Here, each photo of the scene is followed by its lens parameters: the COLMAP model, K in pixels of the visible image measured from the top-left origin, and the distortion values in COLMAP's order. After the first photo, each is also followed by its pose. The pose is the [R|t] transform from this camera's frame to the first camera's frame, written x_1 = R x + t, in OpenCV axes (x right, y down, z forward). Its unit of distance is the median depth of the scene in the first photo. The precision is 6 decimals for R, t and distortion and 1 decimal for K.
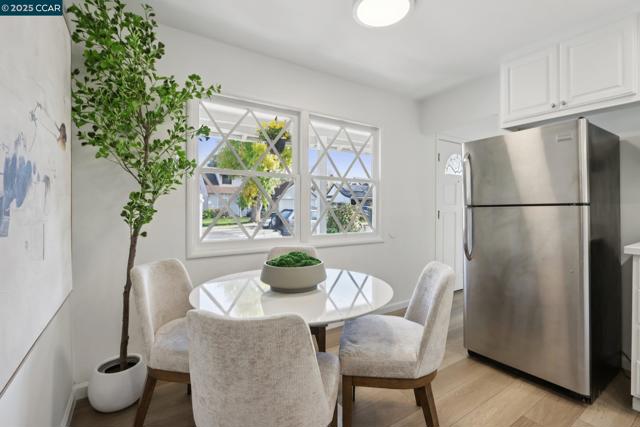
lens RADIAL K [[297.9, 0, 319.7], [0, 297.9, 208.3], [0, 0, 1]] dist [-0.008655, 0.000198]
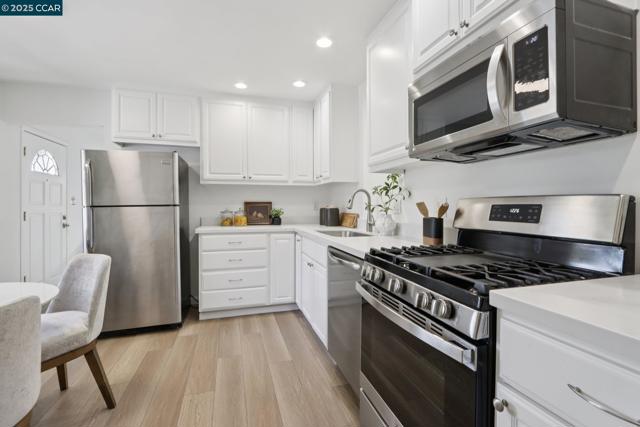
lens RADIAL K [[297.9, 0, 321.2], [0, 297.9, 208.2], [0, 0, 1]] dist [-0.008655, 0.000198]
pose [[0.288107, -0.001554, 0.957597, -0.351789], [0.005629, 0.999984, -0.000071, 0.004892], [-0.957582, 0.005411, 0.288111, -0.180539]]
